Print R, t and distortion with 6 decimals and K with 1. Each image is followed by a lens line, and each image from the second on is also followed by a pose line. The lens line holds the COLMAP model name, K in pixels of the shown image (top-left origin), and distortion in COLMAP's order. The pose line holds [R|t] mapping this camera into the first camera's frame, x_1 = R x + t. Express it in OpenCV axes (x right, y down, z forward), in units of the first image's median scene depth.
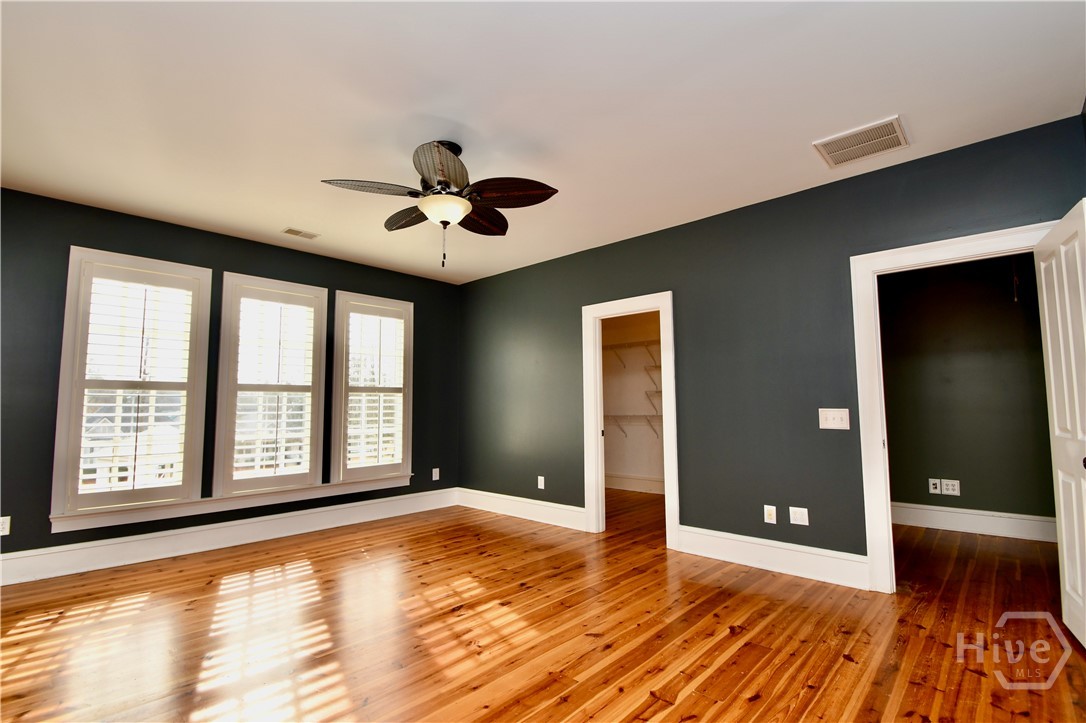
lens RADIAL K [[489.1, 0, 537.5], [0, 489.1, 365.2], [0, 0, 1]] dist [-0.038414, 0.000504]
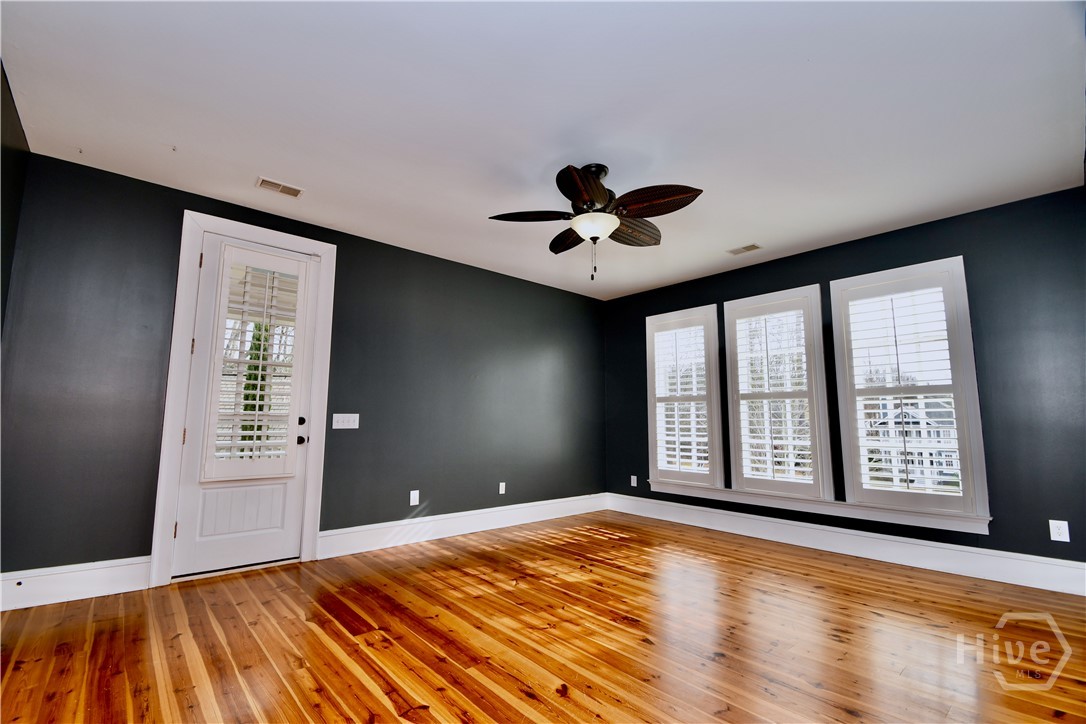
lens RADIAL K [[492.9, 0, 543.0], [0, 492.9, 362.0], [0, 0, 1]] dist [-0.001040, -0.000732]
pose [[-0.116861, -0.098756, -0.988226, 0.683474], [0.091412, 0.989750, -0.109718, 0.054731], [0.988932, -0.103157, -0.106636, 0.742419]]
